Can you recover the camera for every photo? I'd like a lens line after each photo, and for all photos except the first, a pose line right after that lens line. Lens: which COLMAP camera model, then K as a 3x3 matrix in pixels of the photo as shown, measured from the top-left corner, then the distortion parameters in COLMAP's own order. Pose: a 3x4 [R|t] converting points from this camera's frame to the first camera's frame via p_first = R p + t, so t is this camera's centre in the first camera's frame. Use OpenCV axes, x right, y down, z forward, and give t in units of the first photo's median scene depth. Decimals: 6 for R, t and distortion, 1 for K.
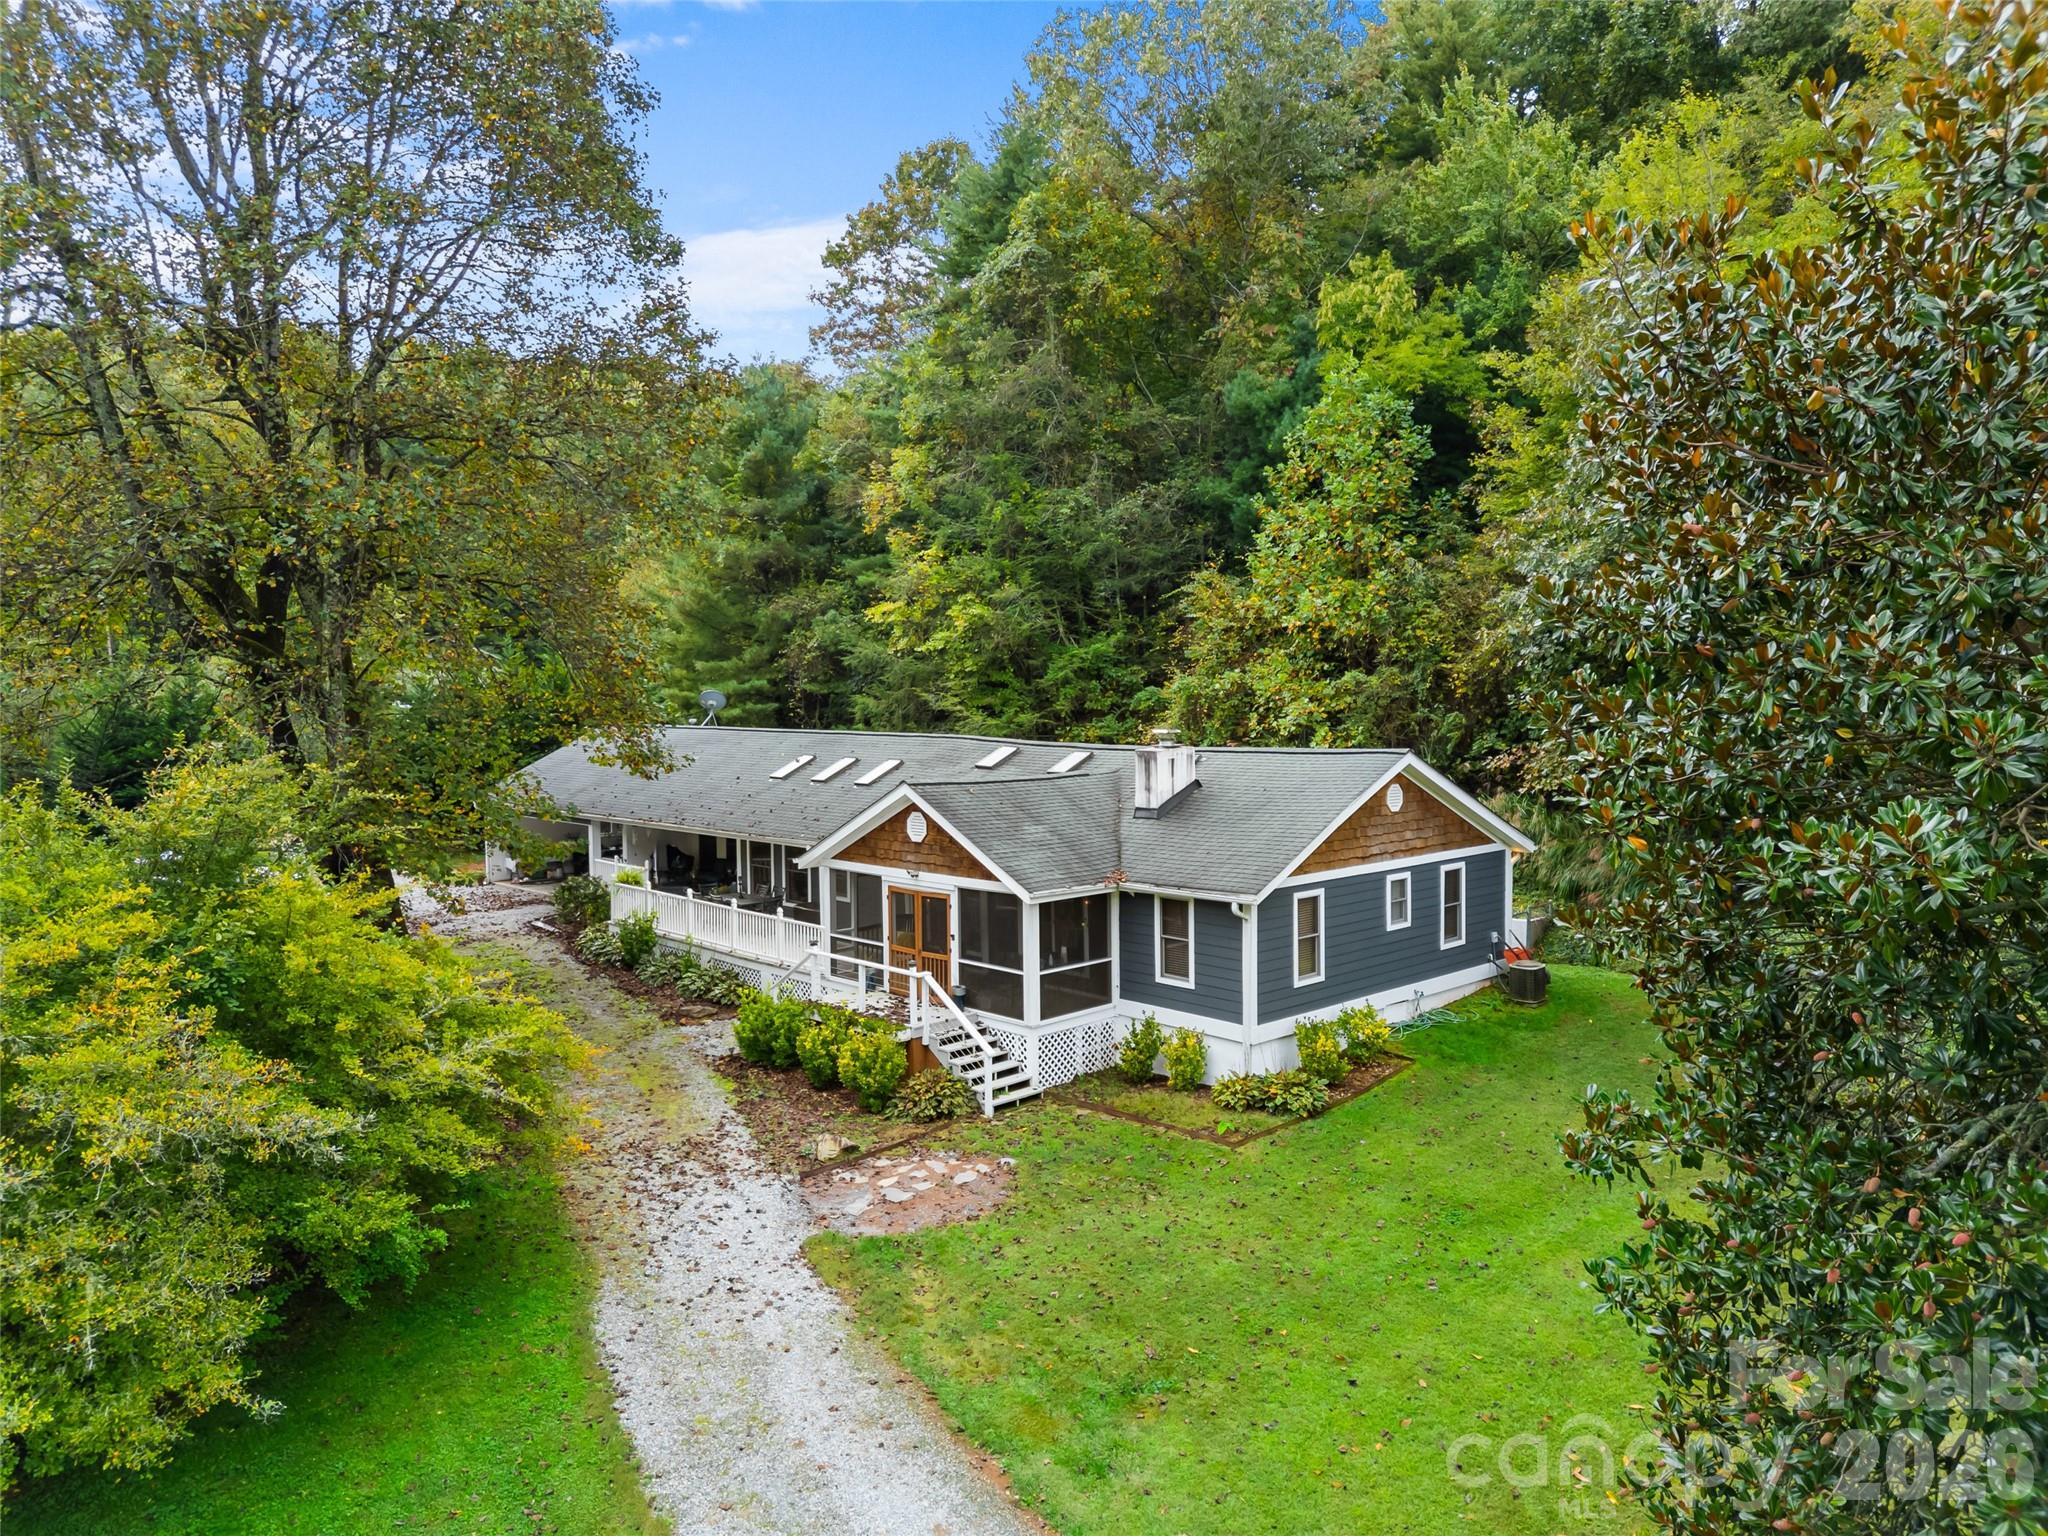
lens RADIAL K [[1440.4, 0, 1025.0], [0, 1440.4, 759.9], [0, 0, 1]] dist [0.042769, -0.015008]
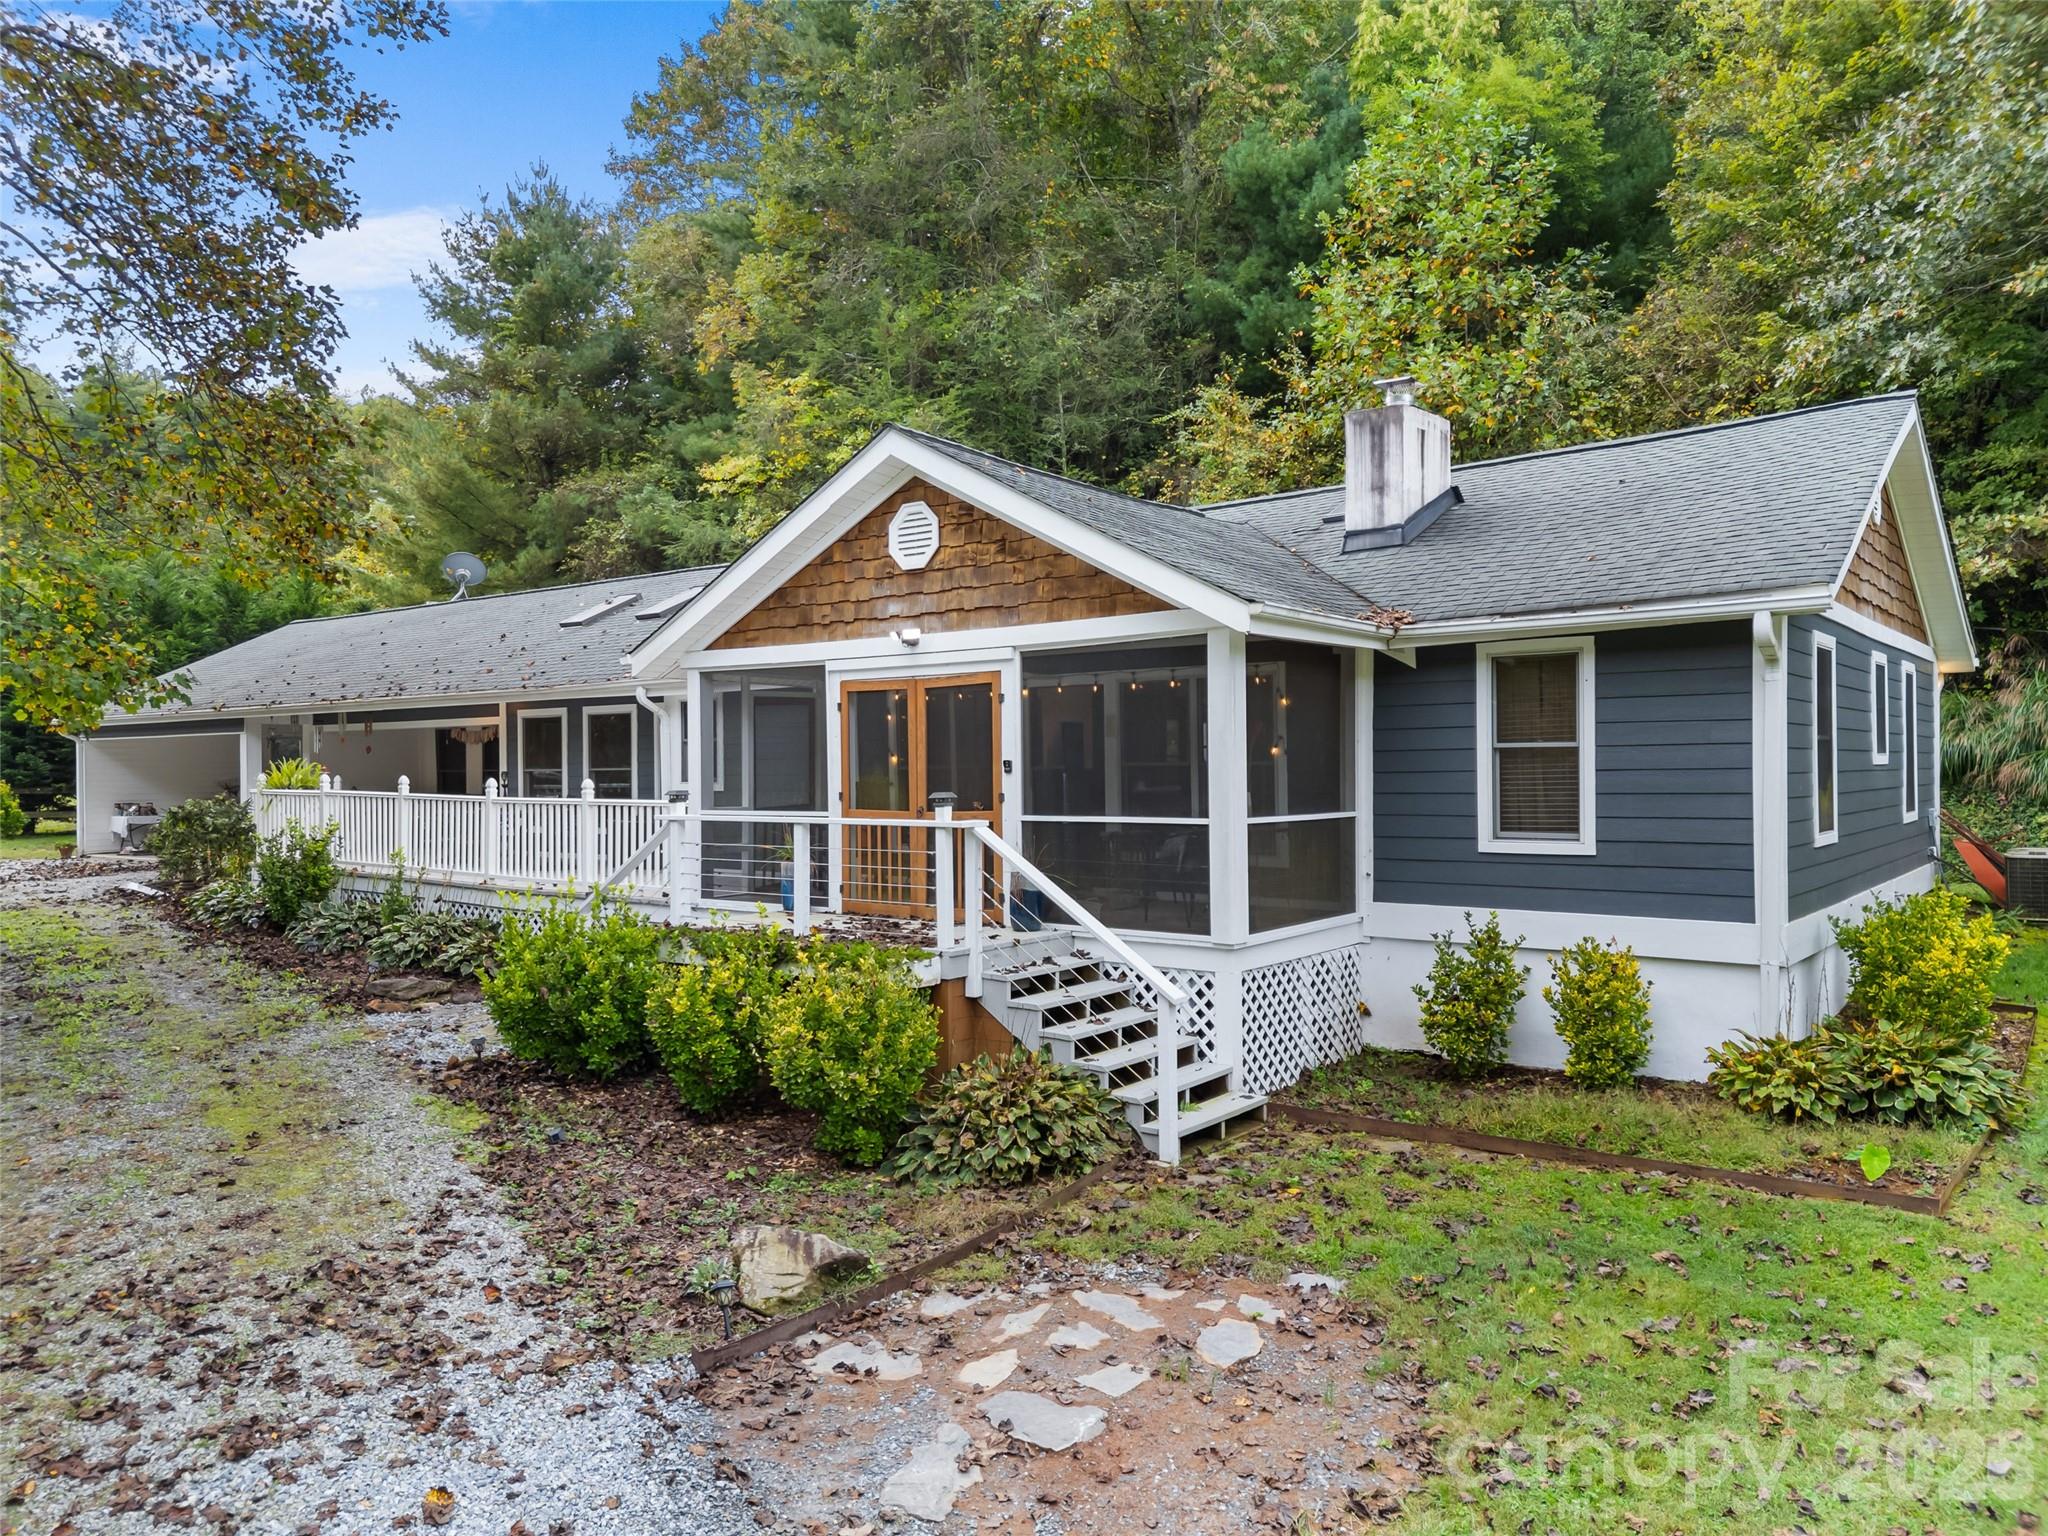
lens RADIAL K [[1440.4, 0, 1021.4], [0, 1440.4, 774.3], [0, 0, 1]] dist [0.042769, -0.015008]
pose [[0.989407, 0.003646, 0.145120, -0.117830], [0.004121, 0.998576, -0.053183, 0.159836], [-0.145108, 0.053218, 0.987984, 0.605842]]
